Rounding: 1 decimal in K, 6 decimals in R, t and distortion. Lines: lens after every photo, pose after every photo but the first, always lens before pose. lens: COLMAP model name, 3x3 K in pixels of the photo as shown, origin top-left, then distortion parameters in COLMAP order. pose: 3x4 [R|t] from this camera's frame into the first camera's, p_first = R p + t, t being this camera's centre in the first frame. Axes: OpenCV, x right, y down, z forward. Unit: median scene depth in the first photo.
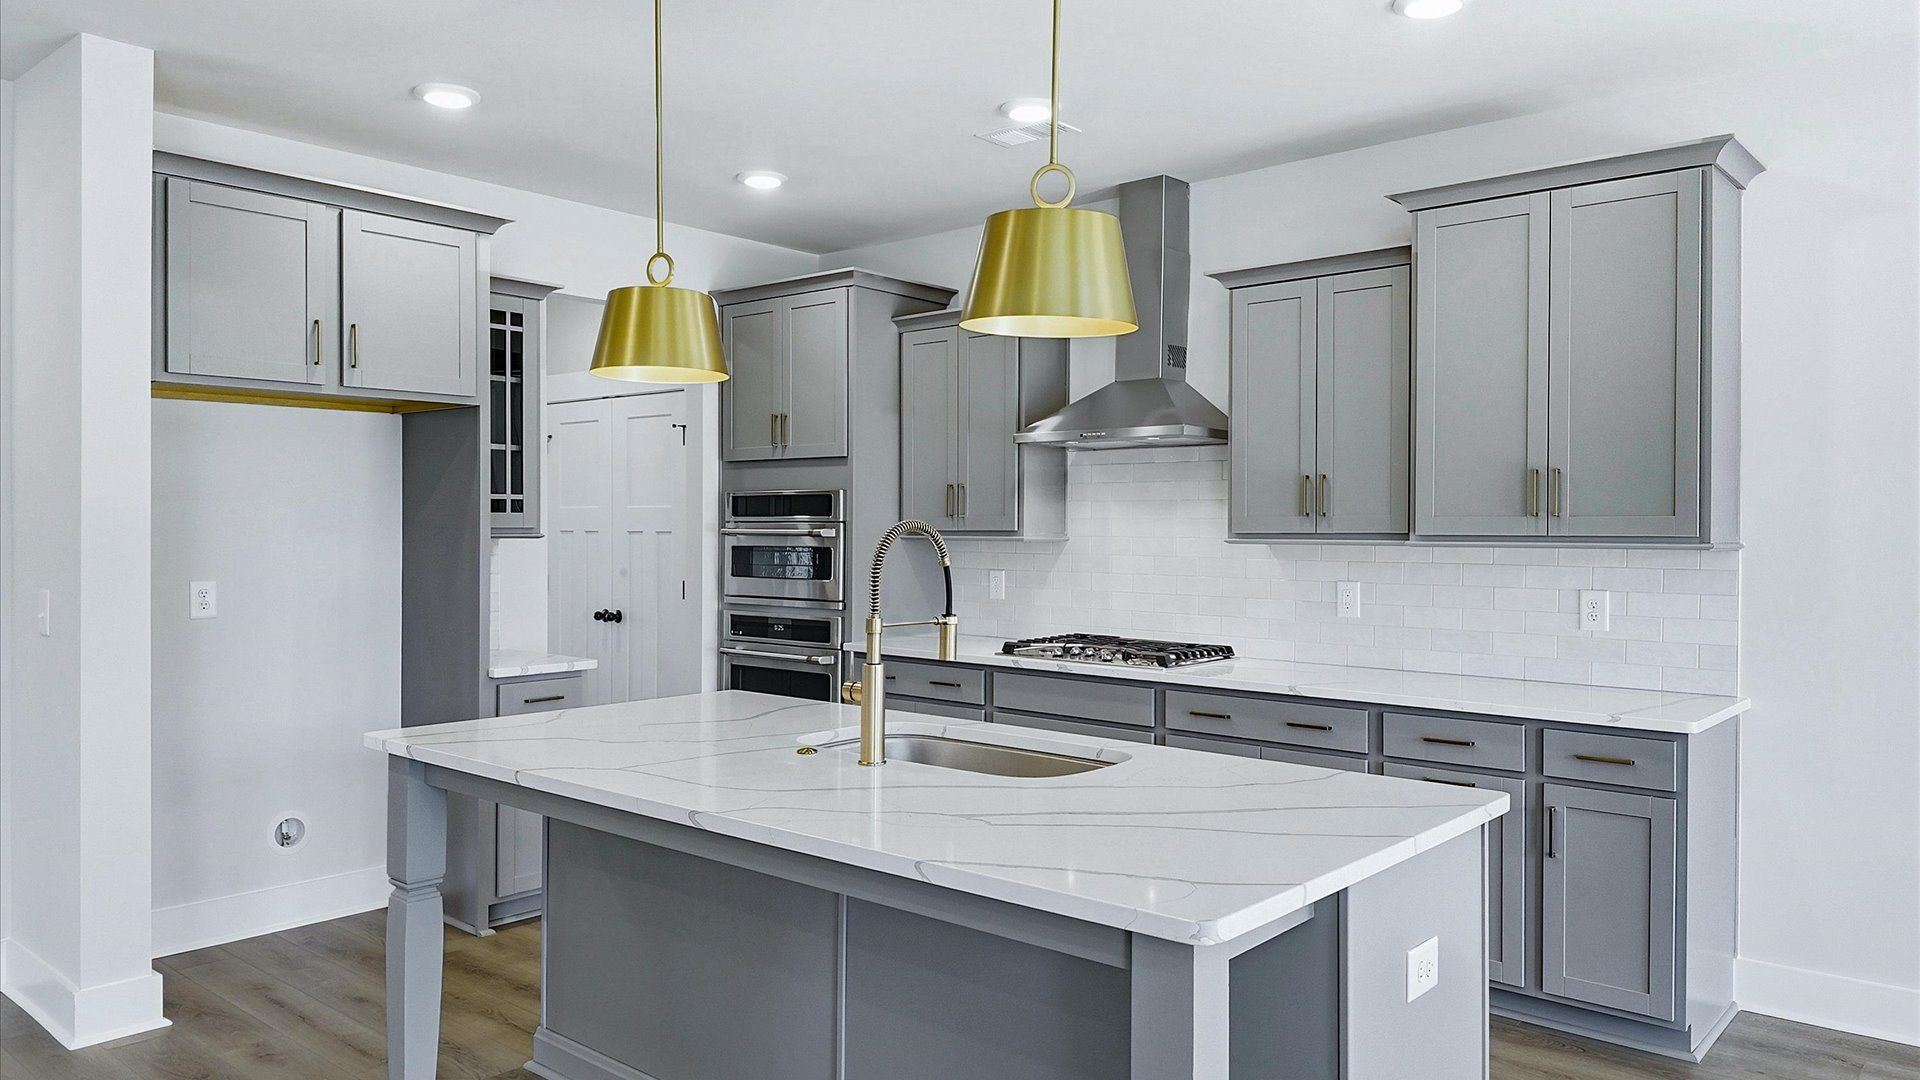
lens RADIAL K [[1290.7, 0, 961.6], [0, 1290.7, 538.1], [0, 0, 1]] dist [-0.009141, -0.002821]
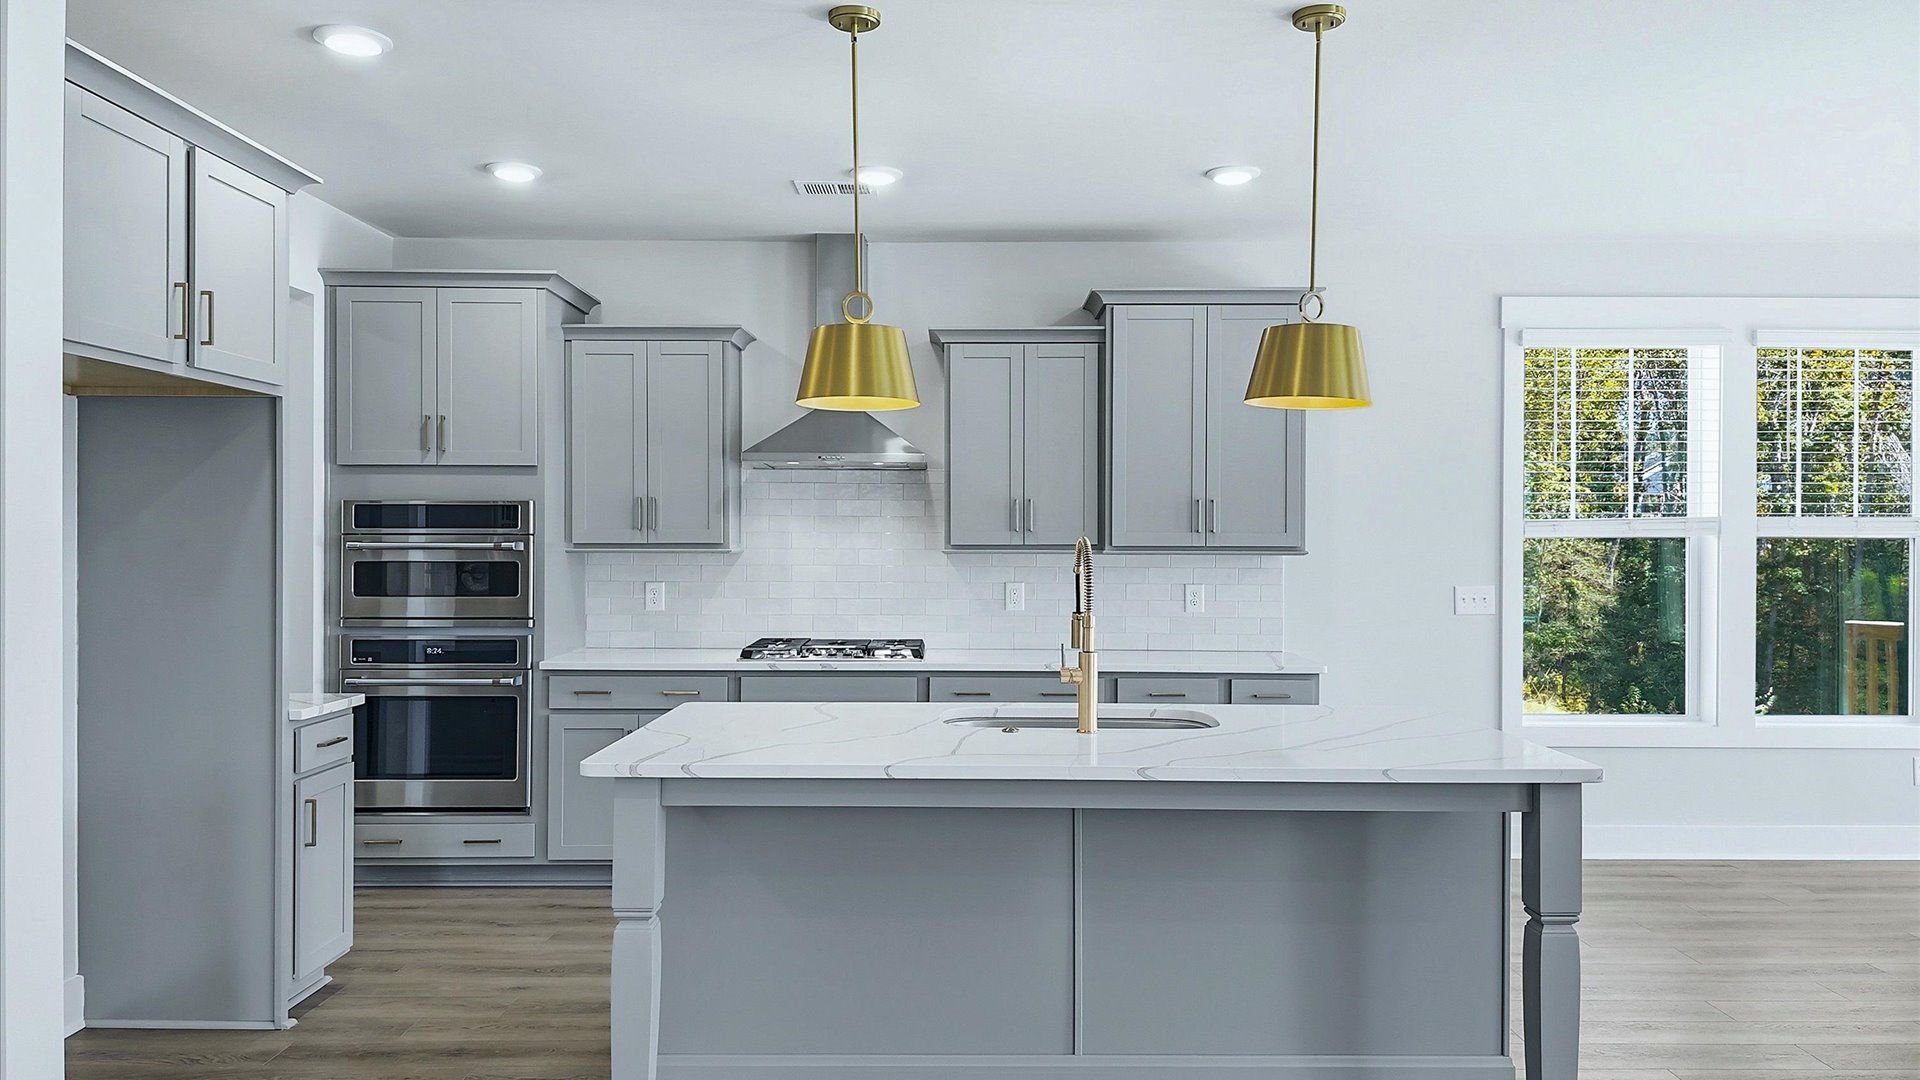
lens RADIAL K [[1290.7, 0, 966.8], [0, 1290.7, 534.8], [0, 0, 1]] dist [-0.009141, -0.002821]
pose [[0.738707, 0.000664, 0.674027, -0.532690], [0.005125, 0.999965, -0.006602, -0.004923], [-0.674008, 0.008331, 0.738677, 0.085814]]
